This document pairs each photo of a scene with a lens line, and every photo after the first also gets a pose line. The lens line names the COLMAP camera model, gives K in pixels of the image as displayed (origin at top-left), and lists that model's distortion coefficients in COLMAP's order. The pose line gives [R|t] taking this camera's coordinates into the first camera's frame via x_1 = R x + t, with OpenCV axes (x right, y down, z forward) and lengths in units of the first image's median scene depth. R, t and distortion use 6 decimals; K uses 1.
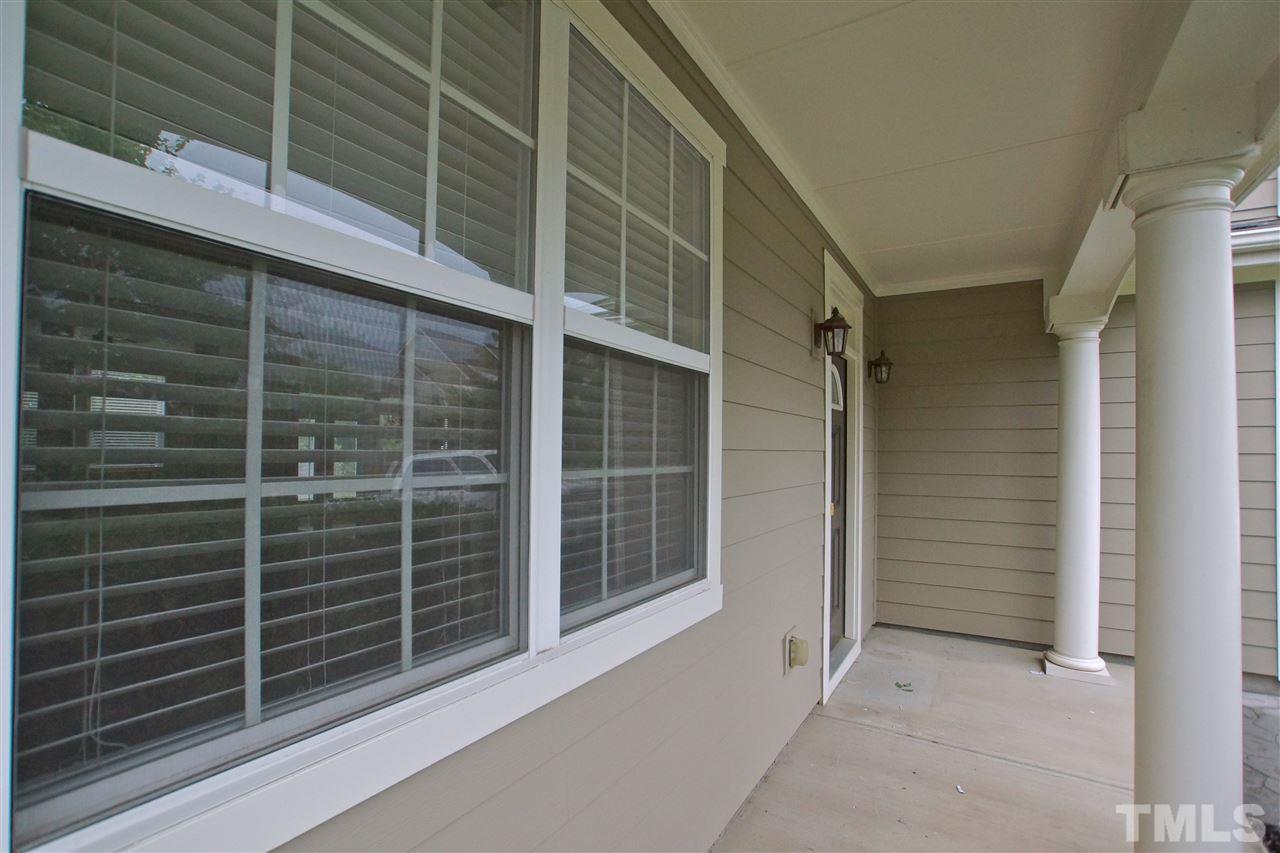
lens RADIAL K [[615.8, 0, 619.8], [0, 615.8, 437.0], [0, 0, 1]] dist [-0.074537, 0.035611]
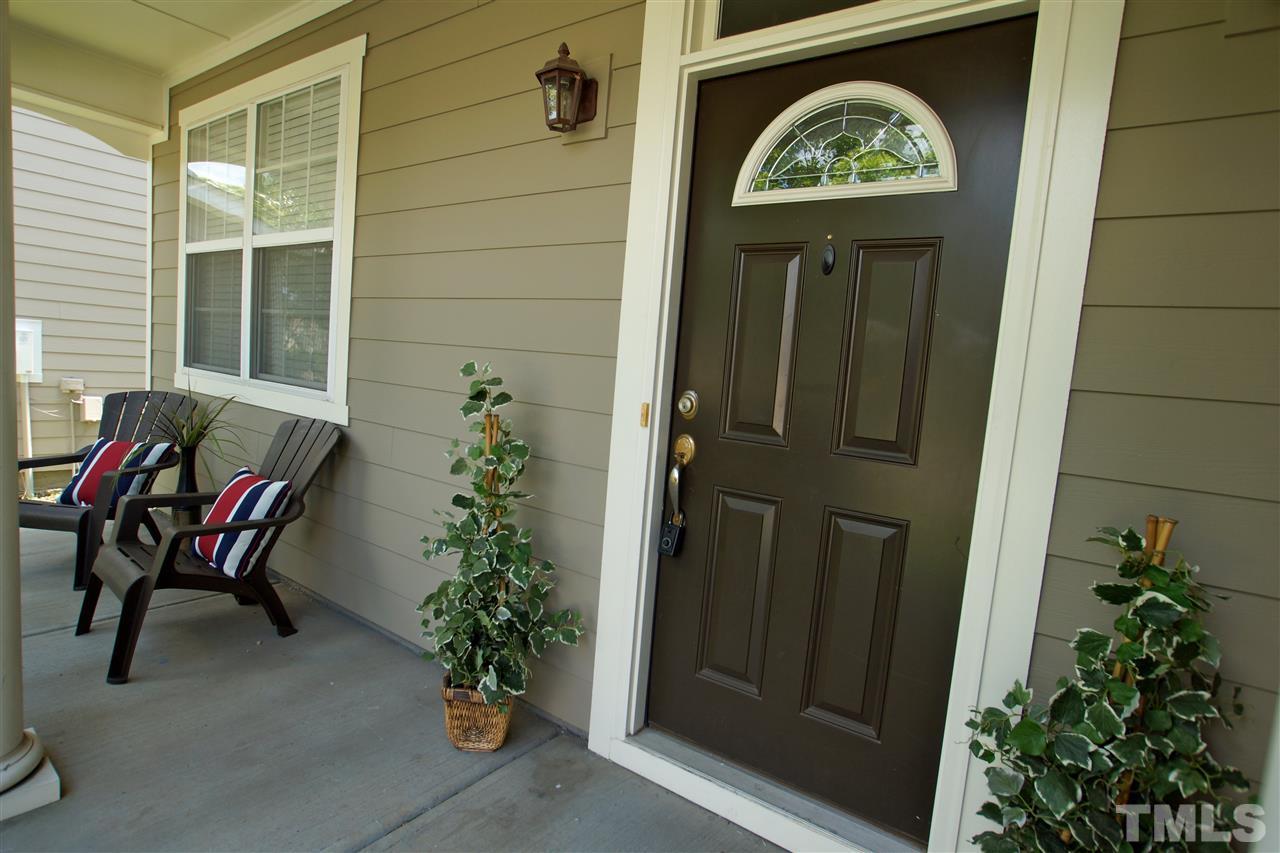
lens RADIAL K [[615.8, 0, 619.8], [0, 615.8, 437.0], [0, 0, 1]] dist [-0.074537, 0.035611]
pose [[-0.056667, 0.115067, -0.991740, 1.387532], [-0.062226, 0.990998, 0.118536, 0.119119], [0.996452, 0.068429, -0.048996, 1.618413]]
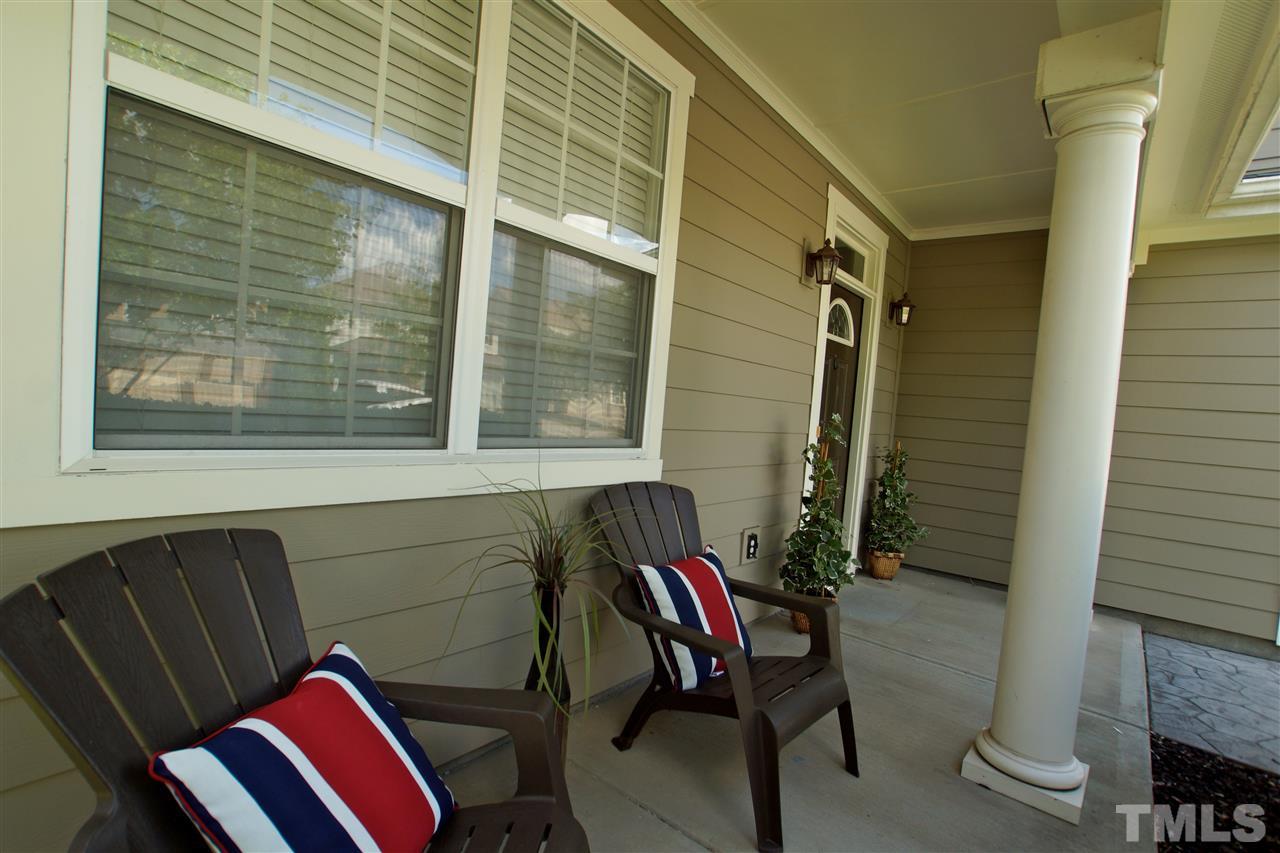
lens RADIAL K [[615.8, 0, 619.8], [0, 615.8, 437.0], [0, 0, 1]] dist [-0.074537, 0.035611]
pose [[0.985813, 0.079342, -0.147913, 0.258562], [-0.069446, 0.995062, 0.070916, 0.119623], [0.152809, -0.059638, 0.986455, -0.175713]]
